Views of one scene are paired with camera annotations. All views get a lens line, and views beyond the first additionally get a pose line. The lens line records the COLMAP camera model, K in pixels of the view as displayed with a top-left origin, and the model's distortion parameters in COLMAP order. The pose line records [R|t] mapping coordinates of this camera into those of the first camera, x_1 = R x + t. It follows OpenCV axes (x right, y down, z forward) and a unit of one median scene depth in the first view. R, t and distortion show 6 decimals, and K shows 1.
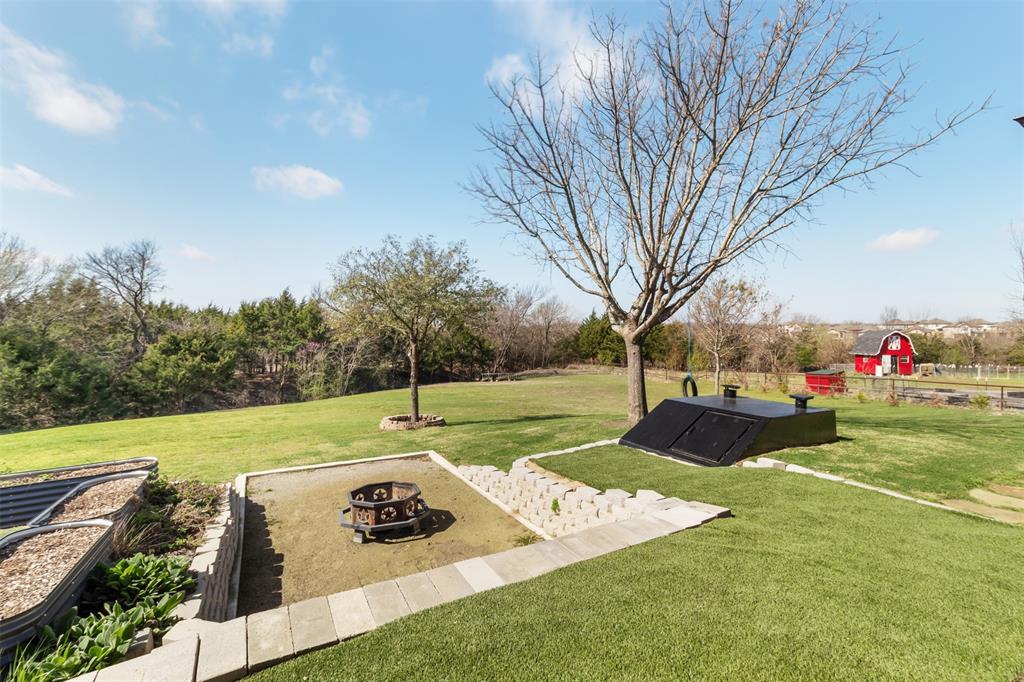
lens RADIAL K [[482.0, 0, 517.1], [0, 482.0, 343.1], [0, 0, 1]] dist [0.012560, 0.000060]
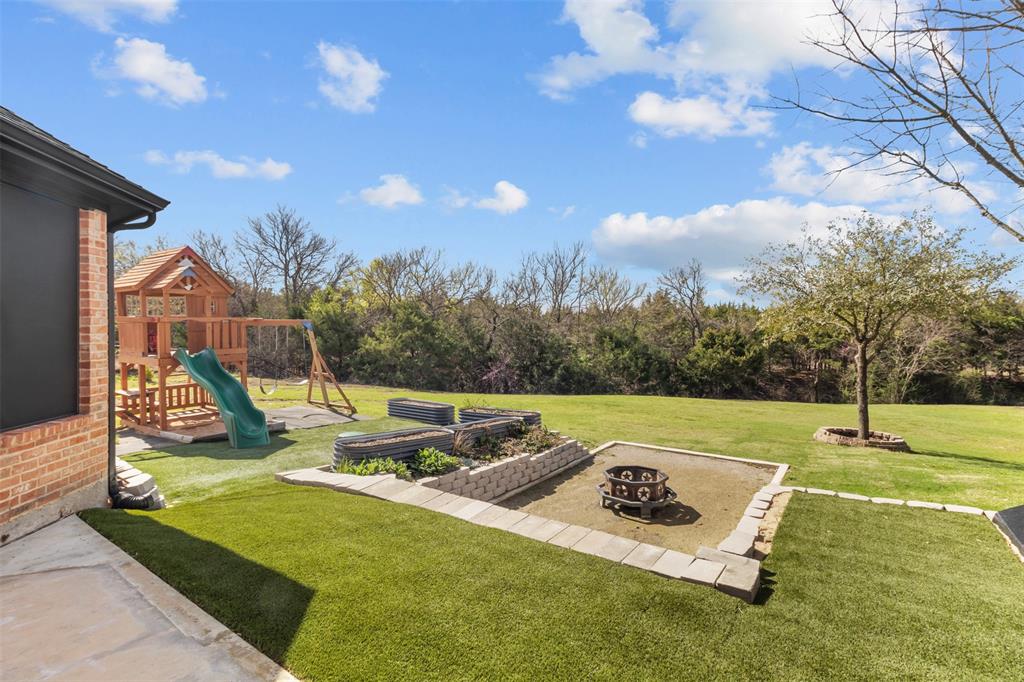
lens RADIAL K [[473.0, 0, 512.0], [0, 473.0, 341.0], [0, 0, 1]] dist [0.001176, 0.000106]
pose [[0.434726, 0.018108, -0.900381, 0.131753], [-0.013405, 0.999817, 0.013636, -0.003617], [0.900463, 0.006142, 0.434889, 0.055480]]
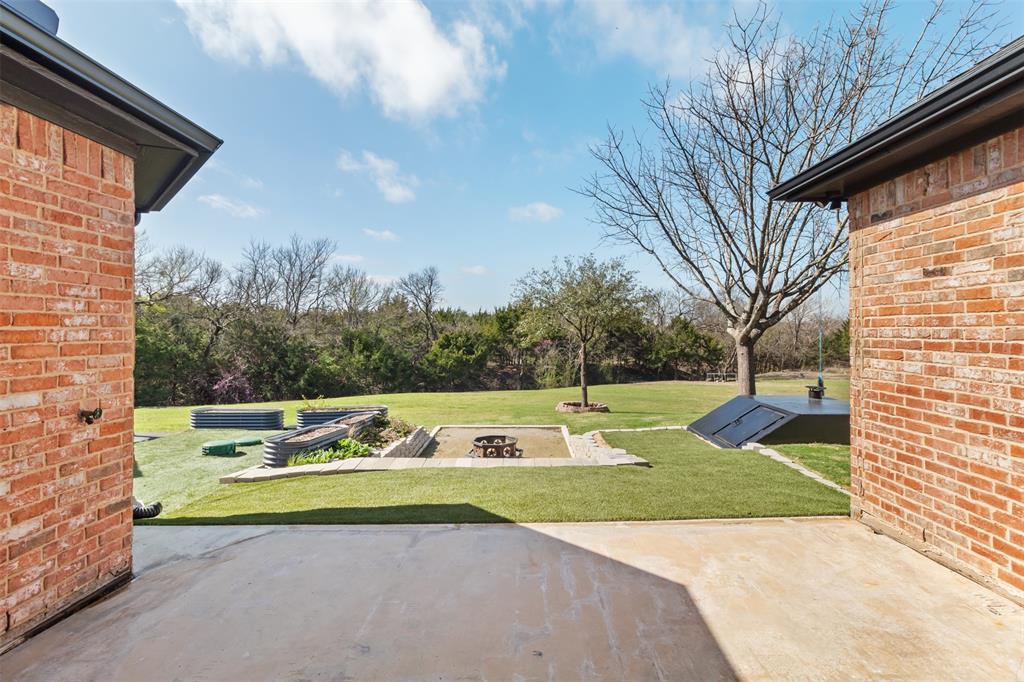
lens RADIAL K [[473.0, 0, 512.0], [0, 473.0, 341.0], [0, 0, 1]] dist [0.001176, 0.000106]
pose [[0.867592, 0.007699, -0.497217, 0.114166], [-0.007592, 0.999969, 0.002235, -0.002290], [0.497219, 0.001836, 0.867623, -0.061610]]
